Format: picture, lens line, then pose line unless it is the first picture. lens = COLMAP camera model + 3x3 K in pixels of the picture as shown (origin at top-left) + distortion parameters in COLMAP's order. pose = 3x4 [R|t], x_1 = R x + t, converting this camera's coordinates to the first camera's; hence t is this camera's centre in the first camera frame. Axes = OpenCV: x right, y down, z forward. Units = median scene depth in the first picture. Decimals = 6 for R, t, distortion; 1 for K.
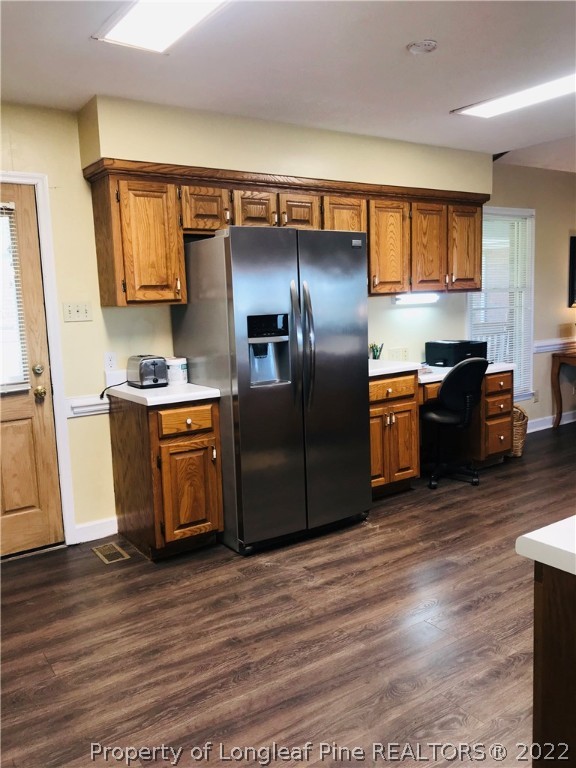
lens RADIAL K [[634.6, 0, 286.7], [0, 634.6, 386.2], [0, 0, 1]] dist [0.033781, -0.029772]
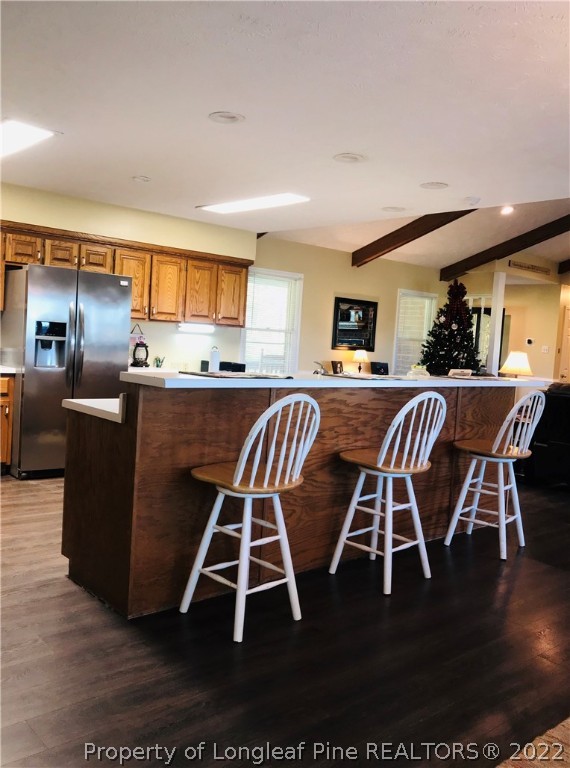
lens RADIAL K [[658.0, 0, 286.9], [0, 658.0, 382.6], [0, 0, 1]] dist [-0.004255, -0.010681]
pose [[0.986522, 0.091069, 0.135947, 0.255147], [-0.081548, 0.993916, -0.074039, 0.081200], [-0.141862, 0.061955, 0.987946, -0.503673]]
